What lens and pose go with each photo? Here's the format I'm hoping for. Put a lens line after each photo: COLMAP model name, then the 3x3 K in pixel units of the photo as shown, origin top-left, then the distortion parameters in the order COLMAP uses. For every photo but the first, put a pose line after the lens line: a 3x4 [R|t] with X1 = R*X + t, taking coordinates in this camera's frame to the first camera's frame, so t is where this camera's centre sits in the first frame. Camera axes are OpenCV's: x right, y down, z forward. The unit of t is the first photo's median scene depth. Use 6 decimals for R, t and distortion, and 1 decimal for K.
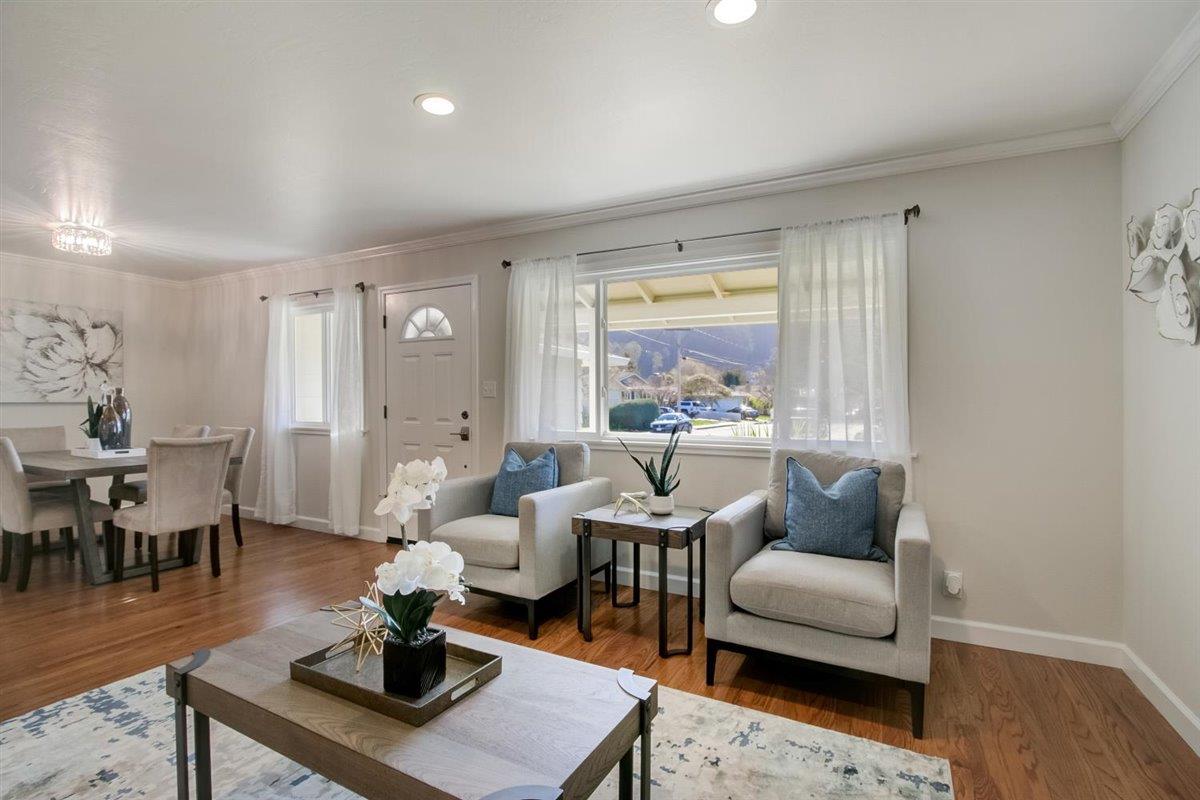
lens RADIAL K [[563.9, 0, 589.2], [0, 563.9, 411.6], [0, 0, 1]] dist [-0.017138, 0.004520]
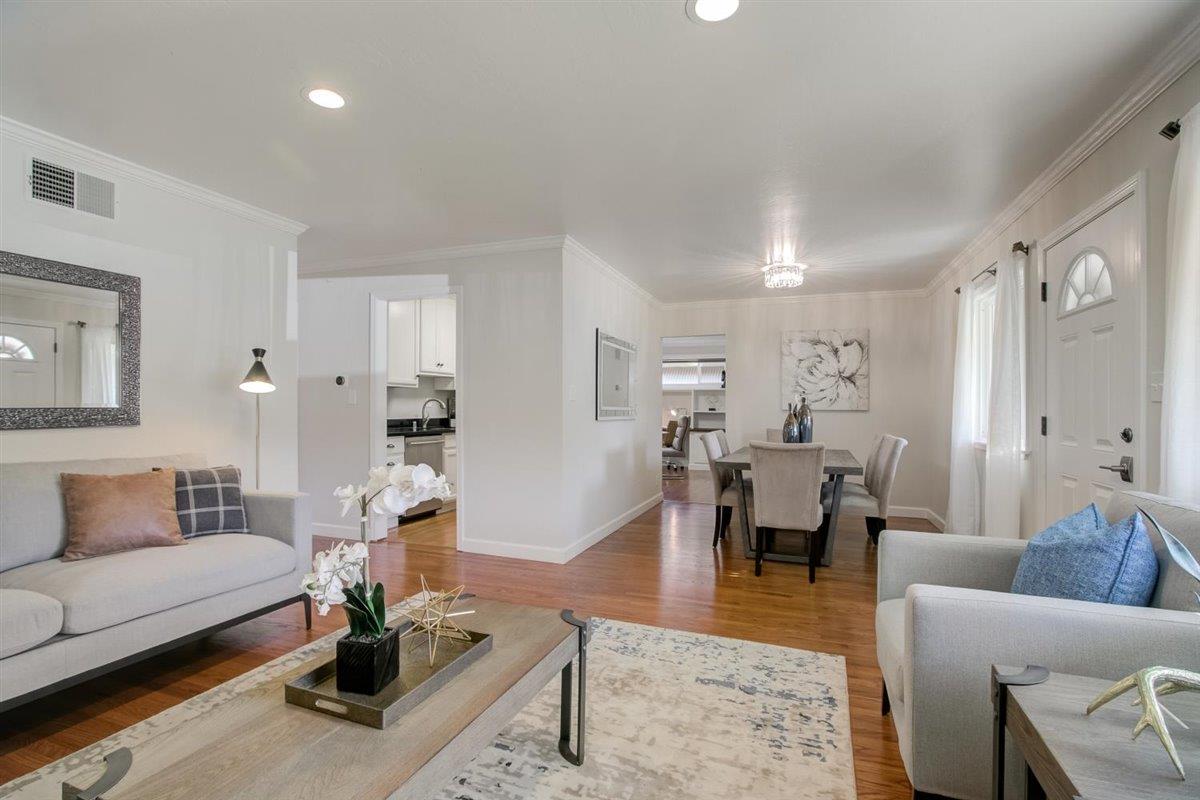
lens RADIAL K [[563.9, 0, 592.2], [0, 563.9, 407.8], [0, 0, 1]] dist [-0.017138, 0.004520]
pose [[0.141303, 0.000604, -0.989966, 0.247098], [-0.026704, 0.999638, -0.003202, -0.004814], [0.989606, 0.026888, 0.141268, 0.408701]]
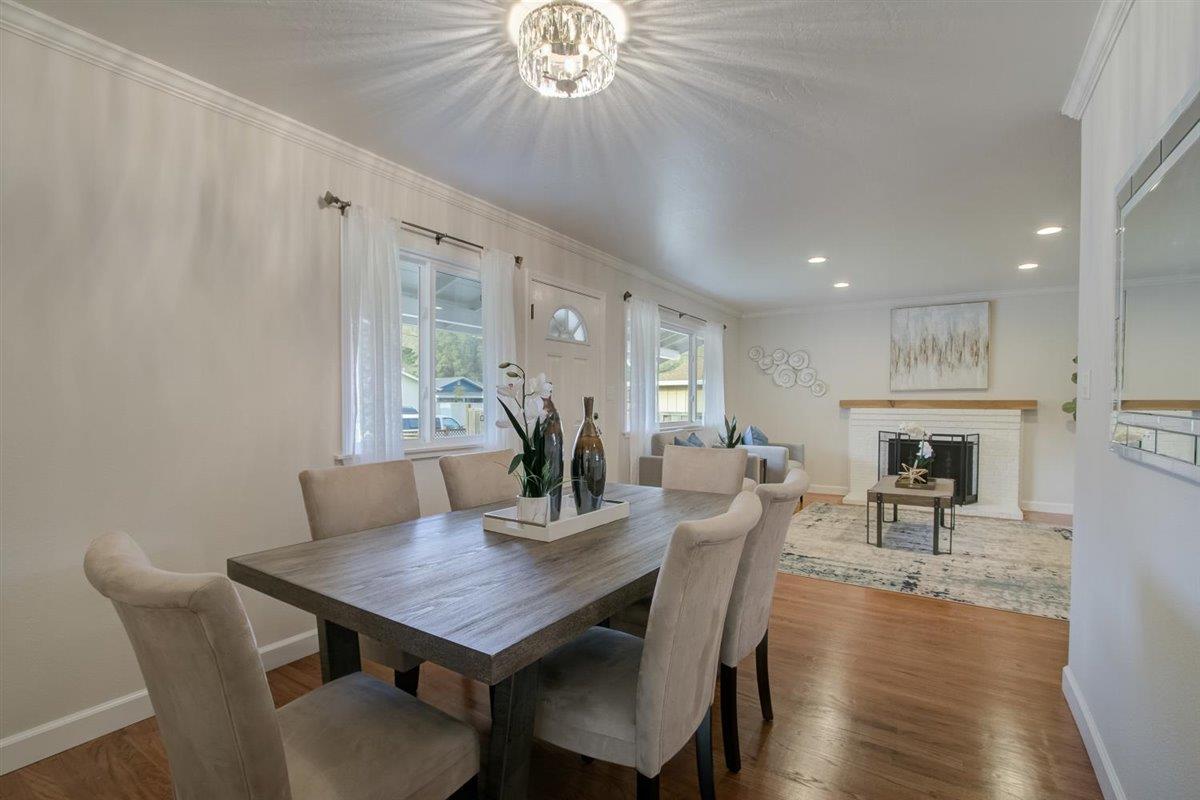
lens RADIAL K [[563.9, 0, 588.7], [0, 563.9, 423.3], [0, 0, 1]] dist [-0.017138, 0.004520]
pose [[0.080787, -0.042588, 0.995821, -1.335145], [0.016112, 0.999012, 0.041417, -0.026745], [-0.996601, 0.012699, 0.081393, 0.930522]]
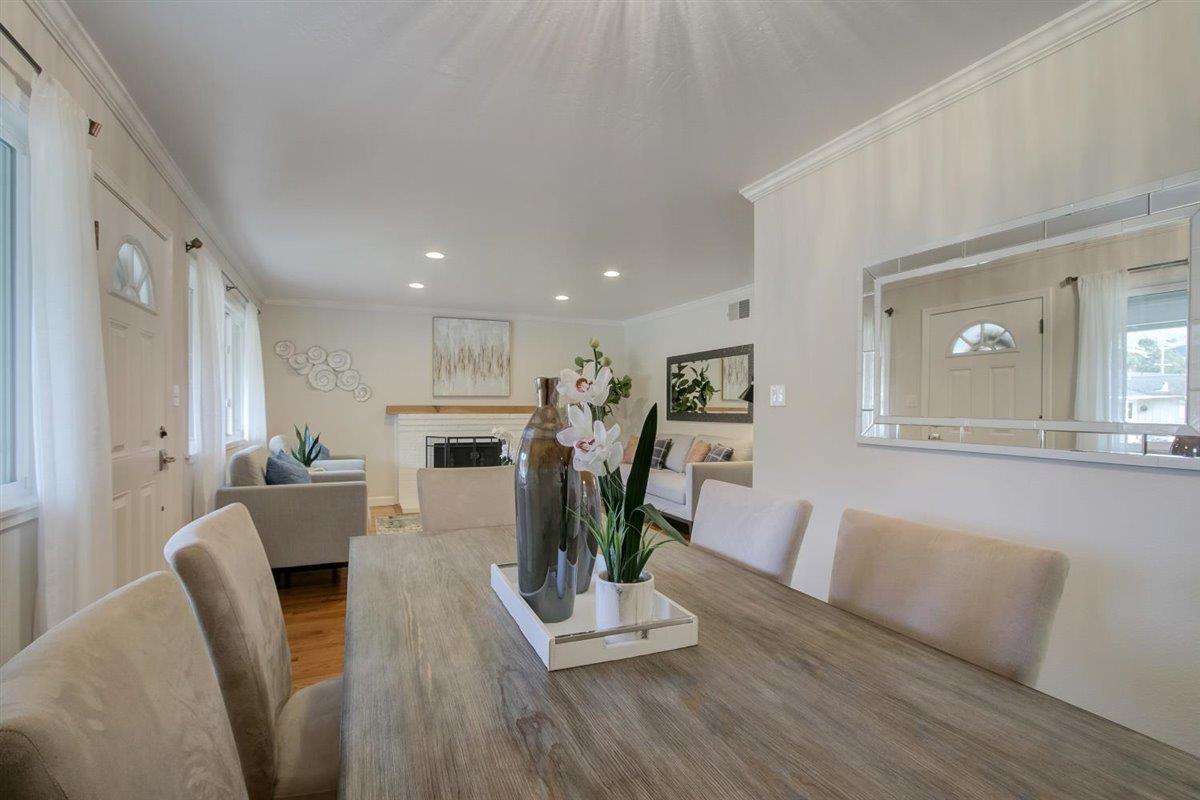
lens RADIAL K [[563.9, 0, 598.6], [0, 563.9, 402.7], [0, 0, 1]] dist [-0.017138, 0.004520]
pose [[-0.788637, 0.001880, 0.614857, -1.059785], [0.007343, 0.999953, 0.006362, -0.027999], [-0.614816, 0.009532, -0.788613, 1.208325]]
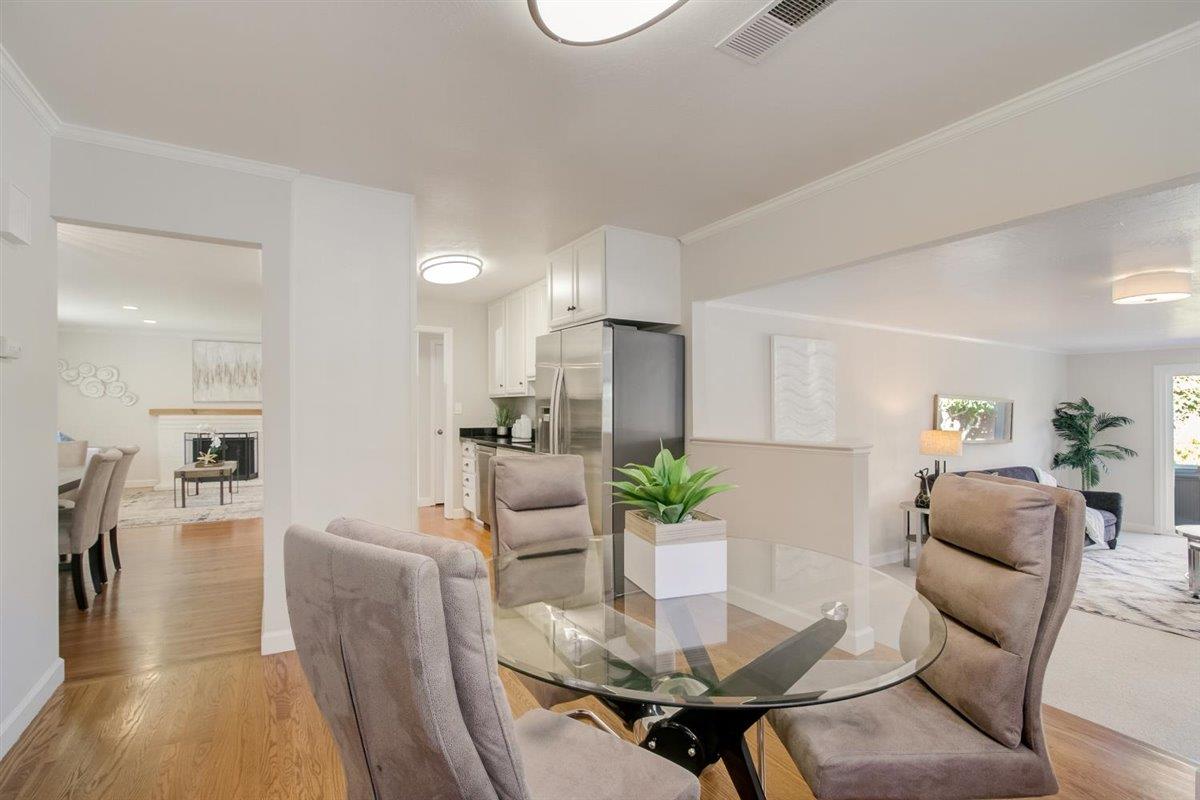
lens RADIAL K [[563.9, 0, 590.1], [0, 563.9, 408.2], [0, 0, 1]] dist [-0.017138, 0.004520]
pose [[-0.848542, -0.002970, 0.529119, -2.058038], [0.005215, 0.999889, 0.013976, -0.037486], [-0.529102, 0.014618, -0.848432, 1.202709]]
